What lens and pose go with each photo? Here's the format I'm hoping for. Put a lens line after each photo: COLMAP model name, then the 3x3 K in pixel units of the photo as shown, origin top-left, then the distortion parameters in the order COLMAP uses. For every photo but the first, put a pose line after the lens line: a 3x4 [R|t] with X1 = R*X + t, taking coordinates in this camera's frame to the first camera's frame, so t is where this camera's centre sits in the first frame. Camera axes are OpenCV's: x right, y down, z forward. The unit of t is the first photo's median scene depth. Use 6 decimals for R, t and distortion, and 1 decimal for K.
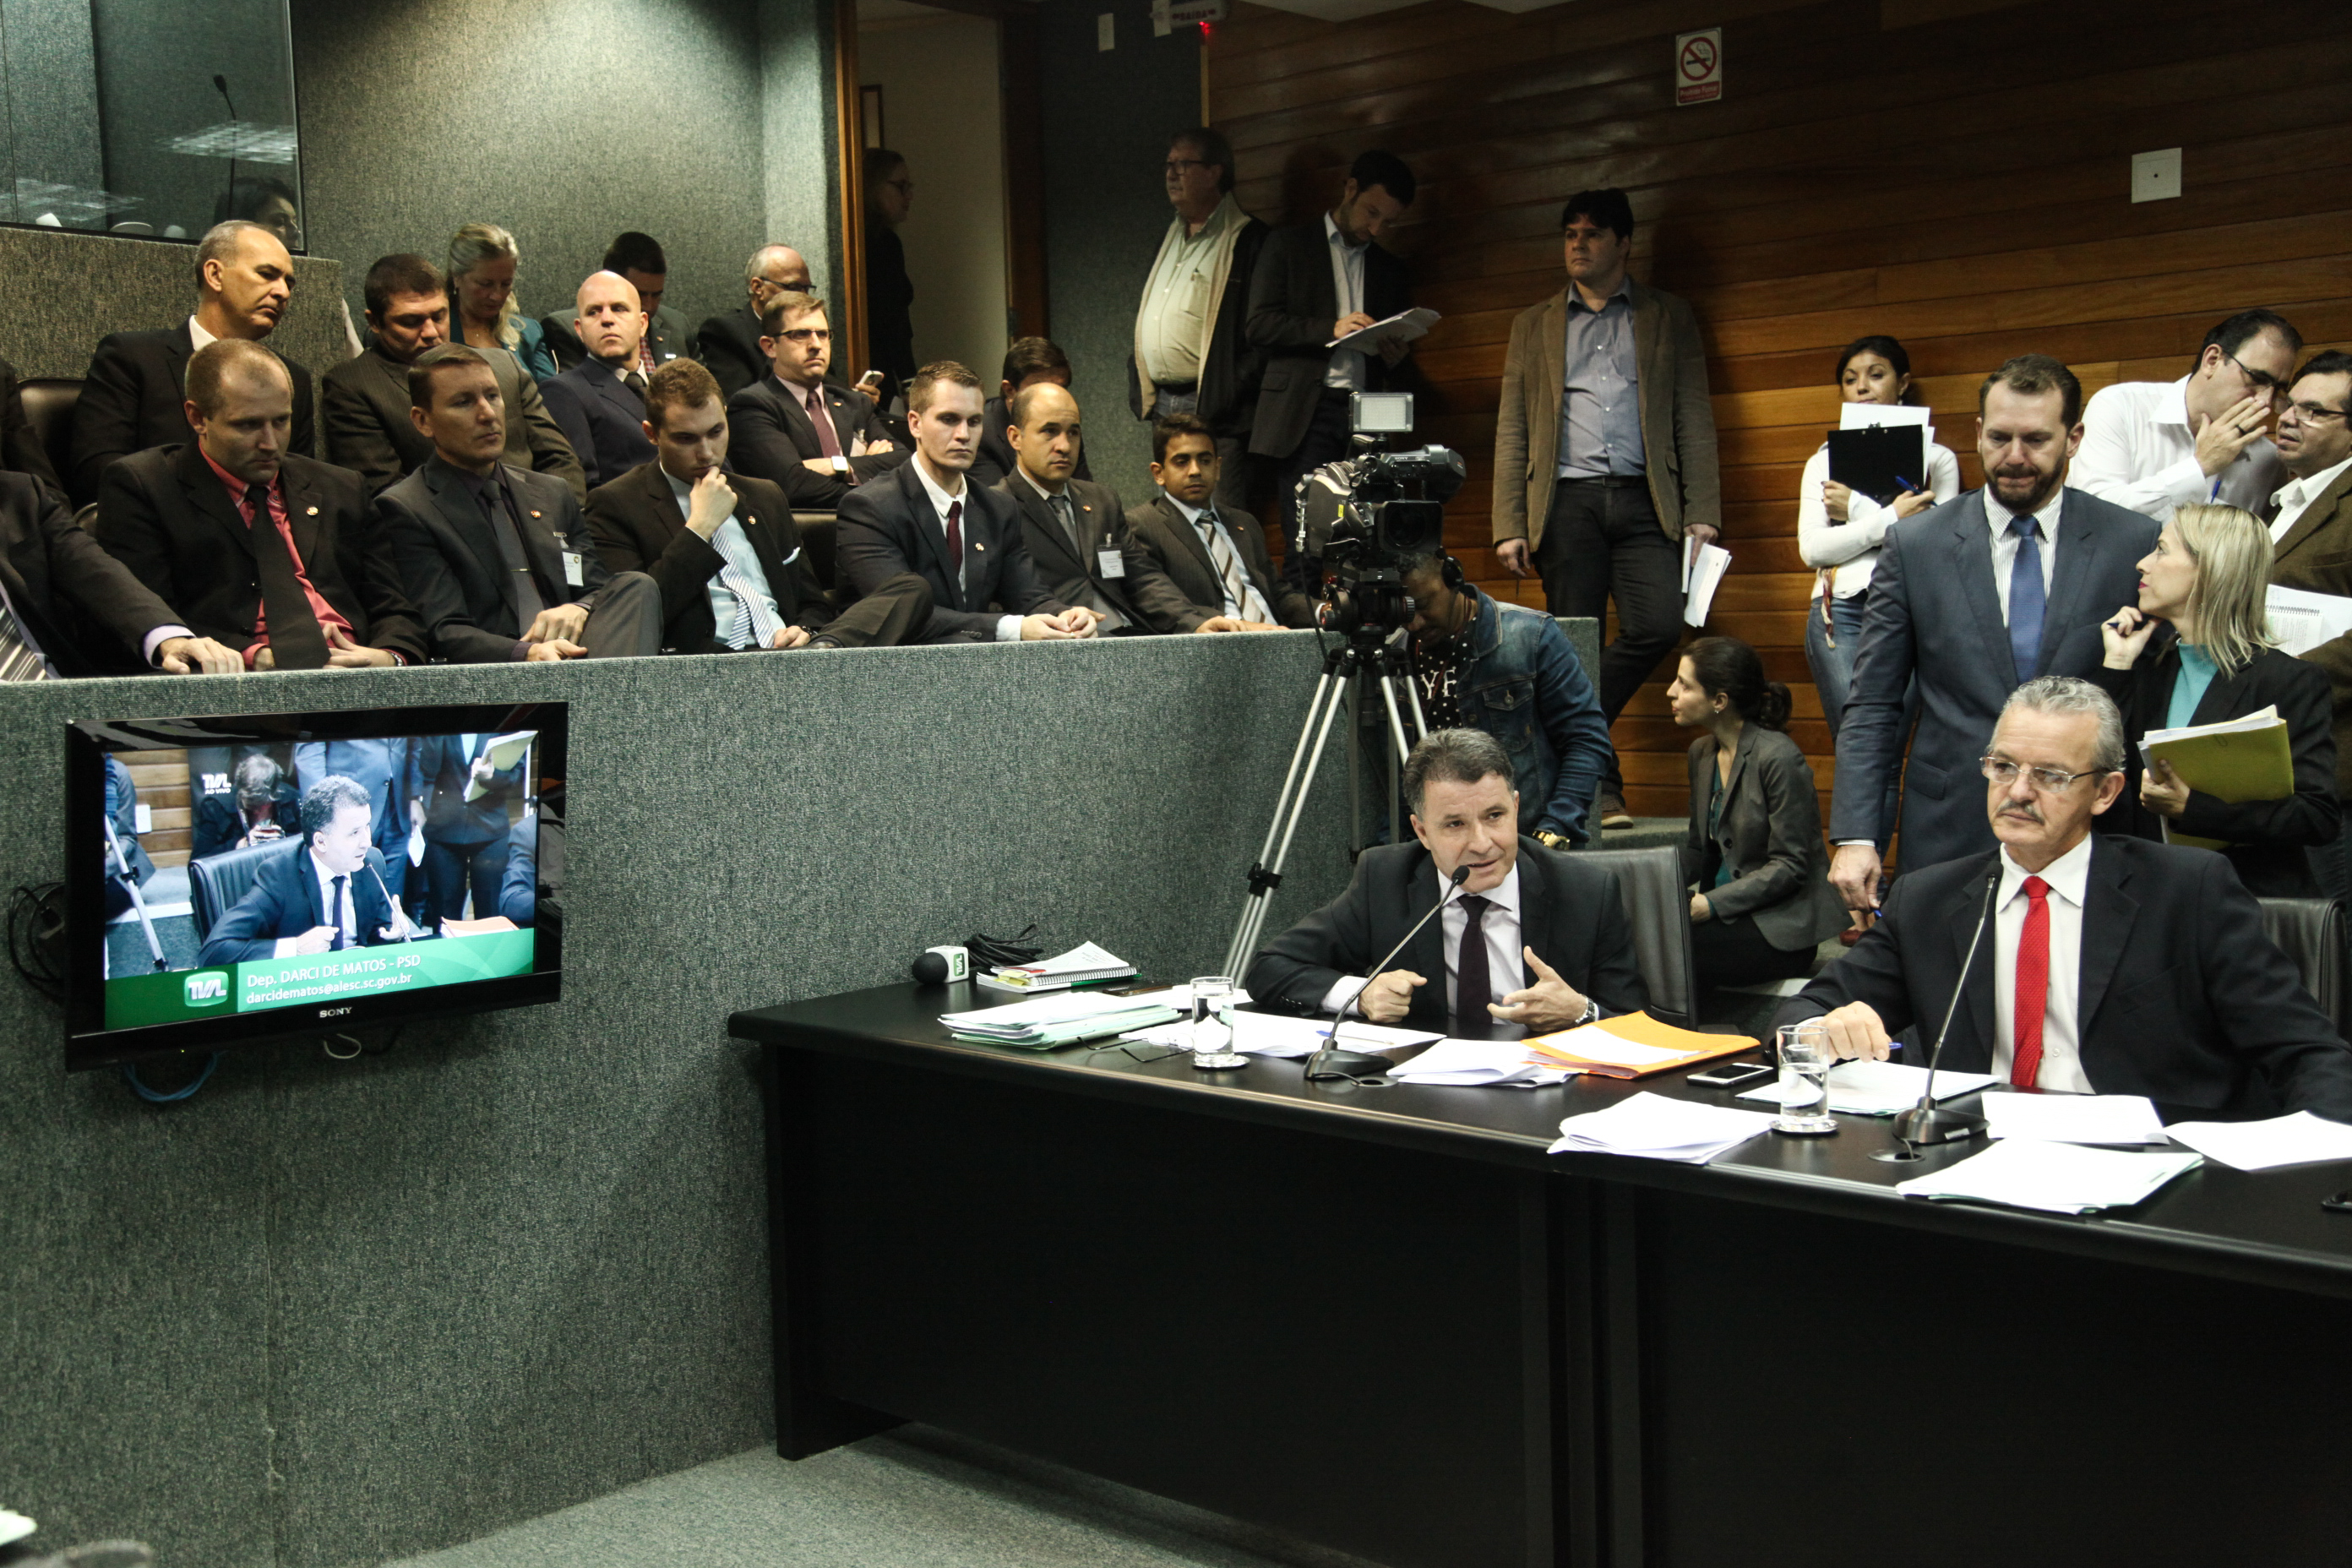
lens RADIAL K [[2579.9, 0, 1176.0], [0, 2579.9, 784.0], [0, 0, 1]] dist [0.046622, 0.058815]
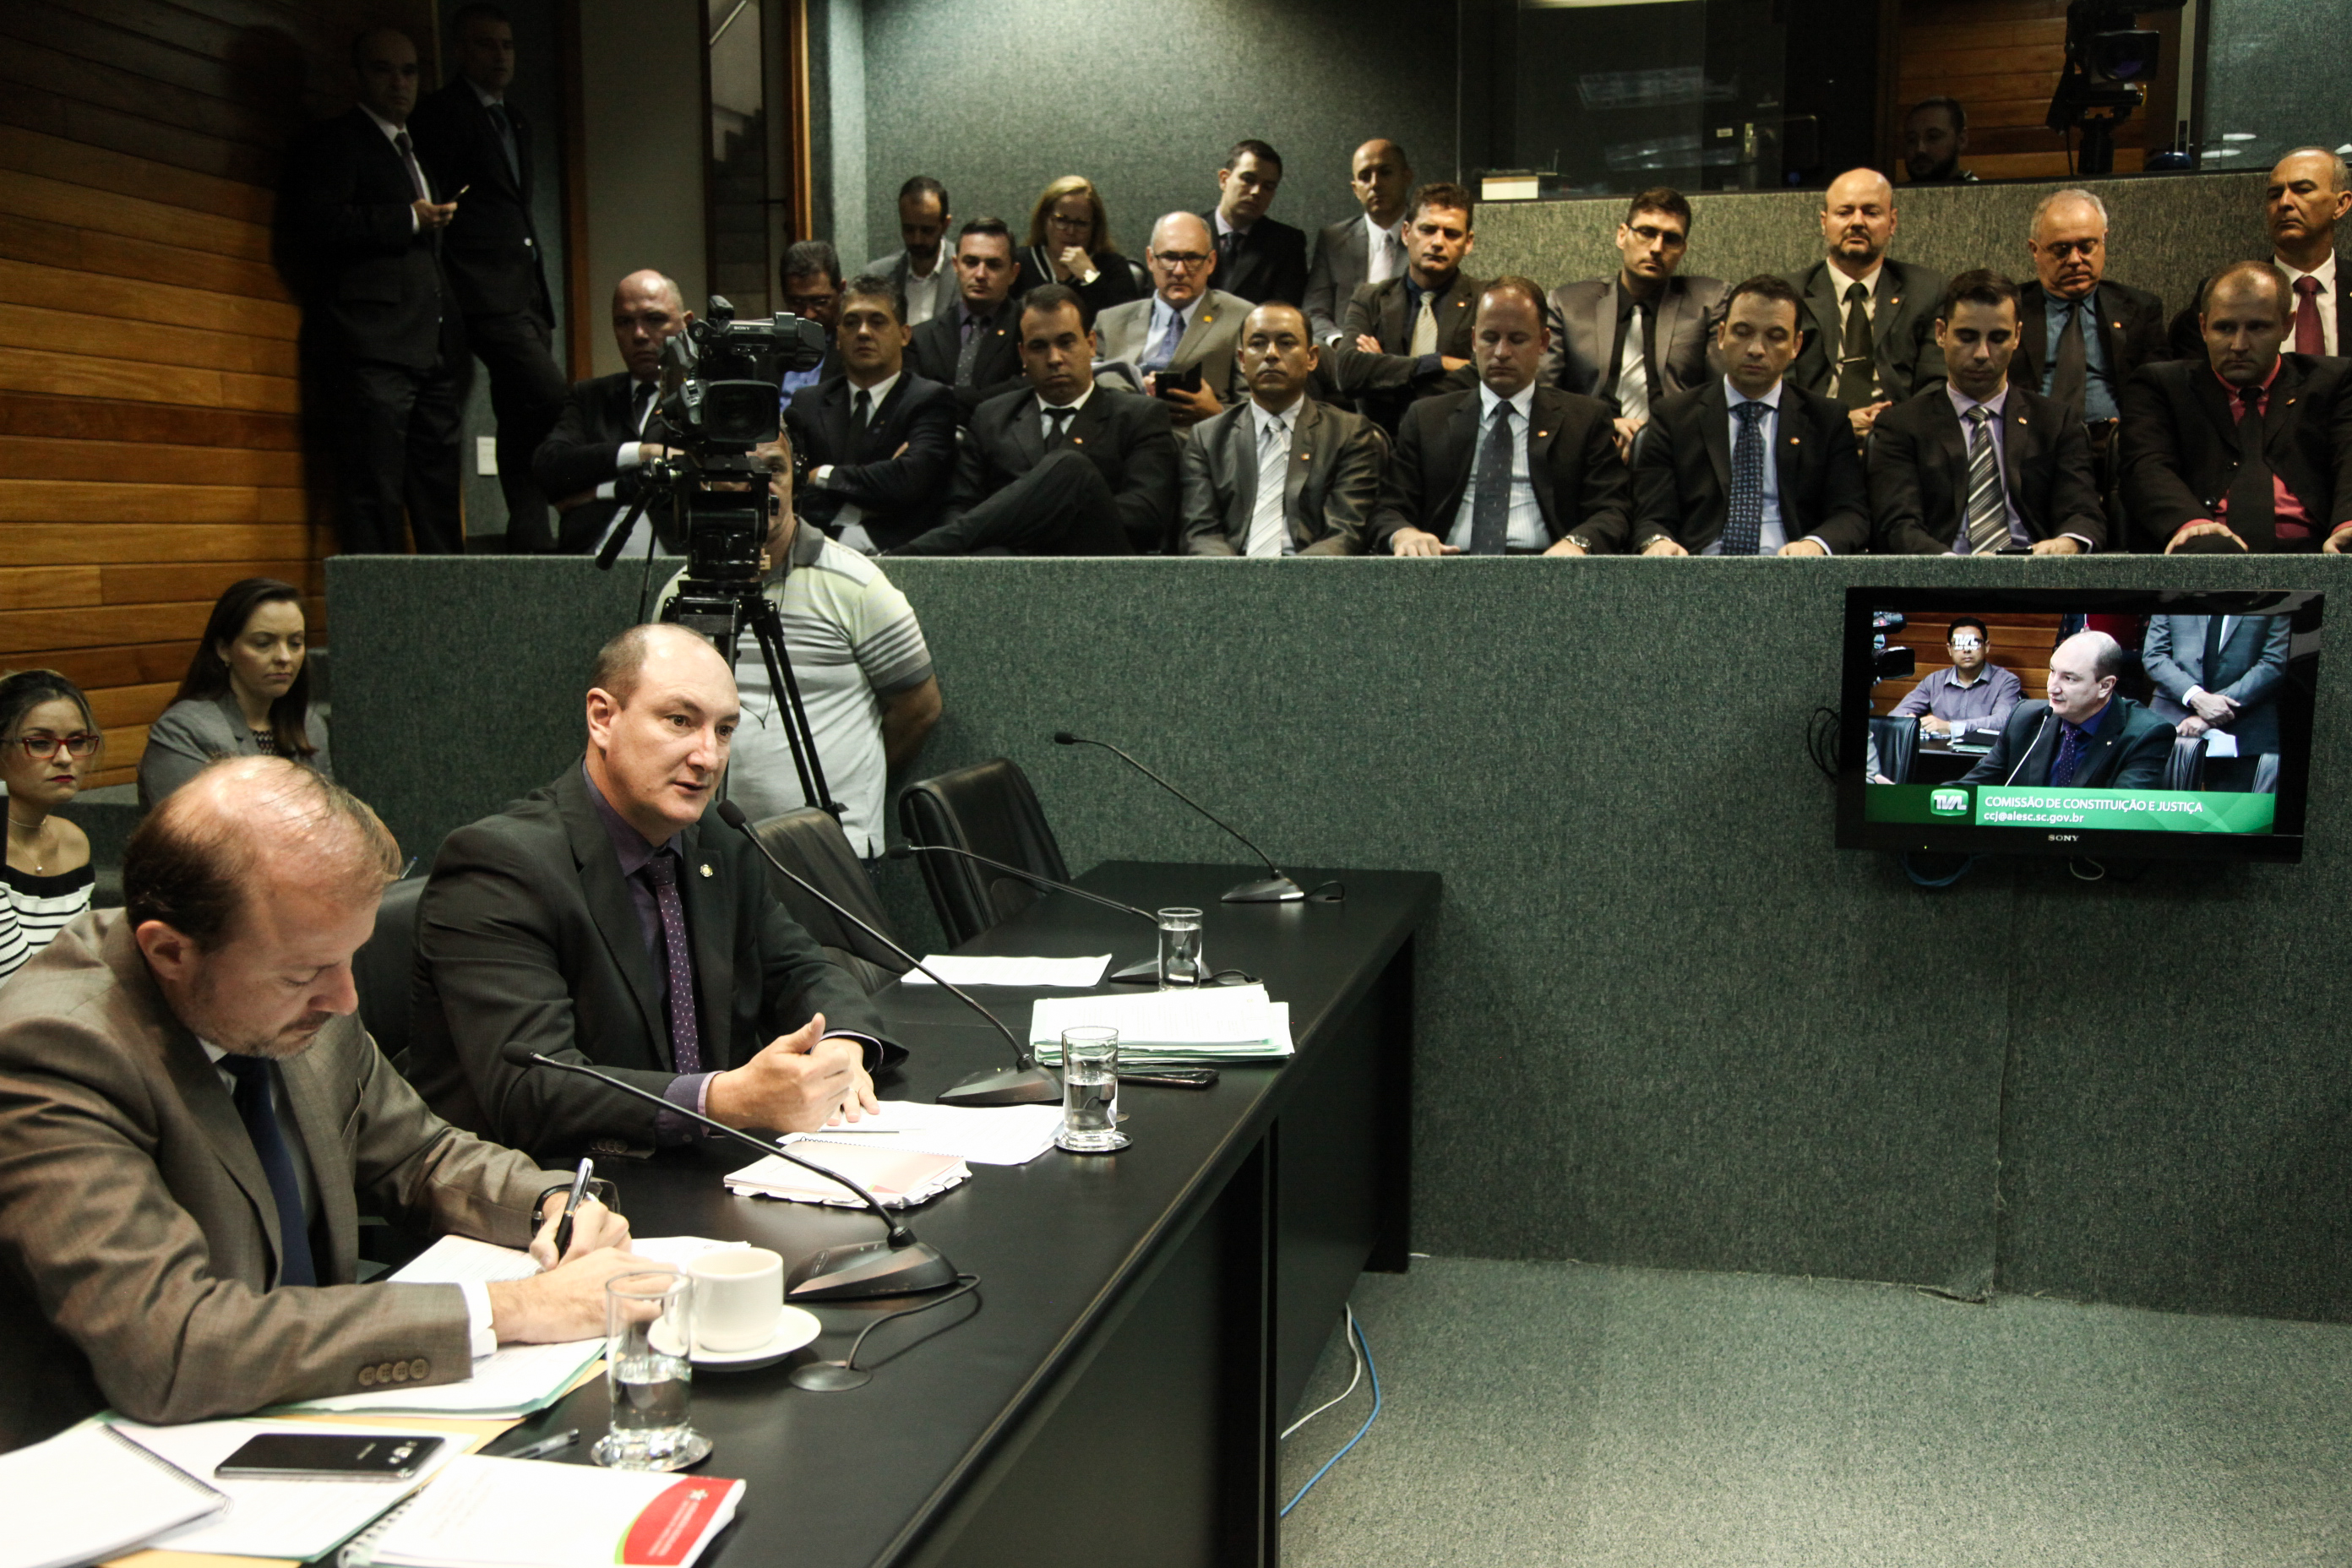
lens RADIAL K [[2362.9, 0, 1176.0], [0, 2362.9, 784.0], [0, 0, 1]] dist [0.009479, 0.119210]
pose [[0.511824, 0.116719, -0.851125, 0.355898], [-0.069377, 0.993107, 0.094470, -0.011502], [0.856285, 0.010696, 0.516394, 0.063001]]
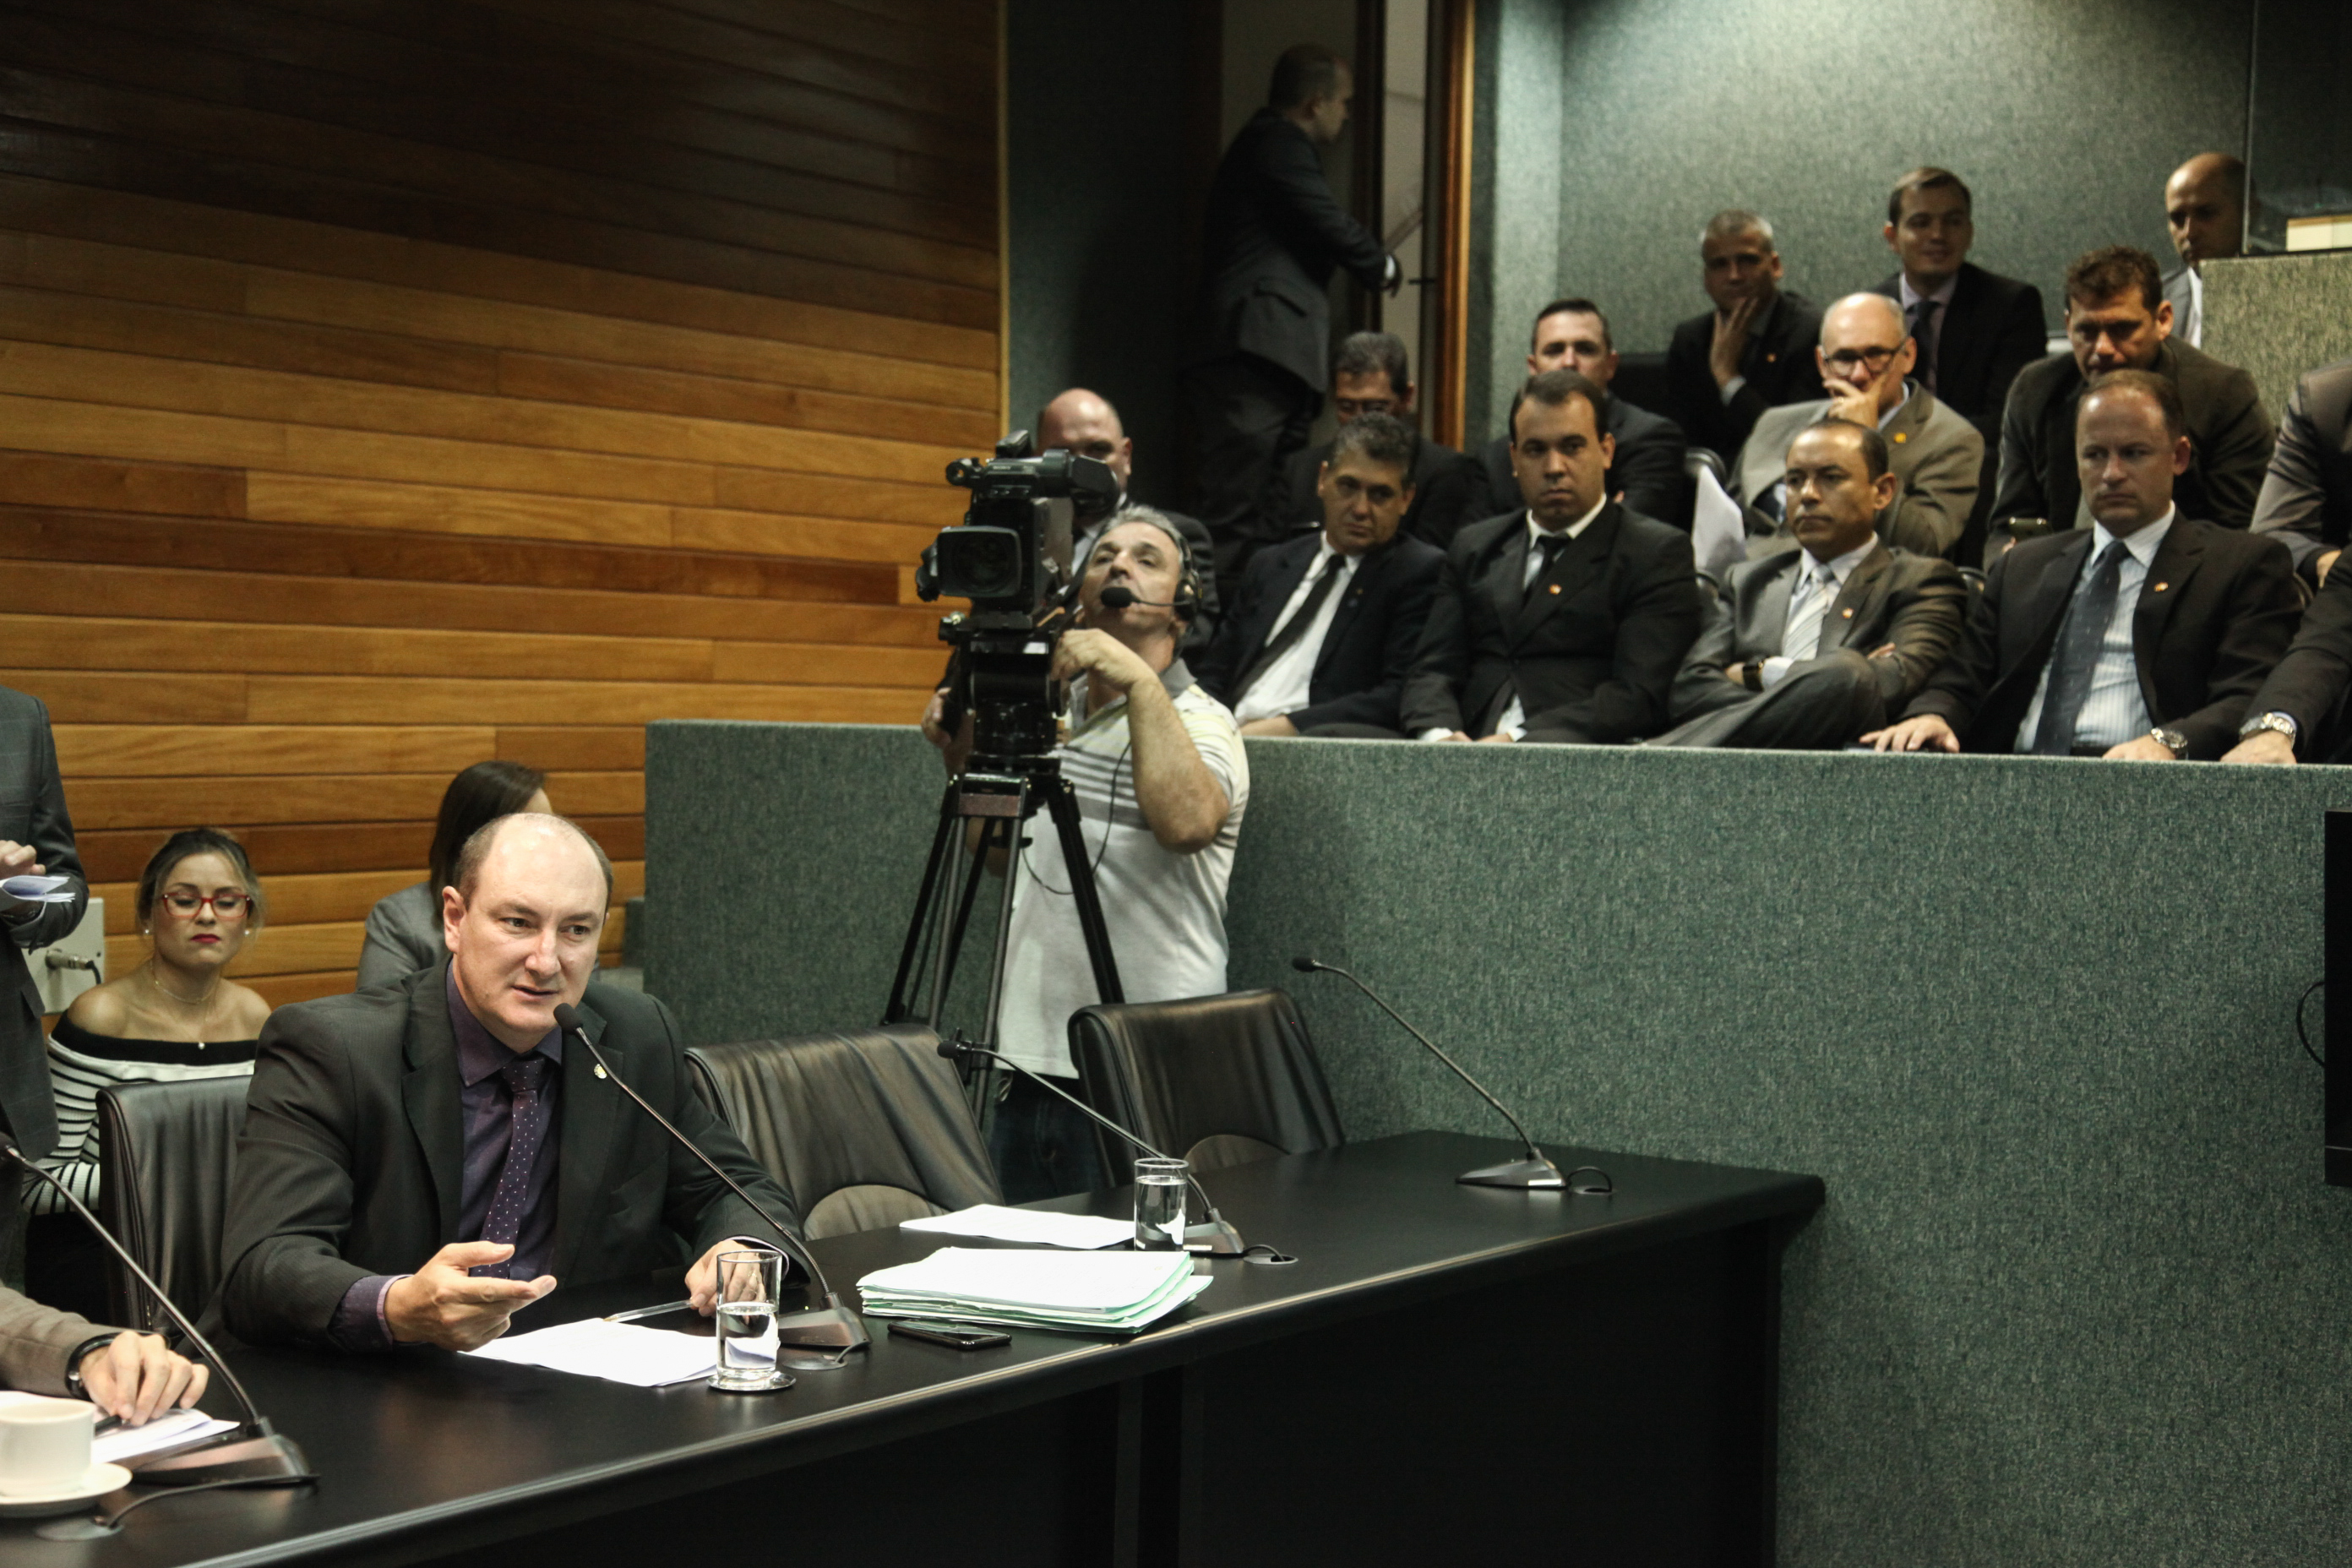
lens RADIAL K [[3571.3, 0, 1087.1], [0, 3571.3, 789.1], [0, 0, 1]] dist [0.110862, 0.204286]
pose [[0.084642, 0.052425, -0.995031, 0.675392], [-0.092149, 0.994747, 0.044571, -0.038729], [0.992141, 0.087919, 0.089028, 0.351033]]
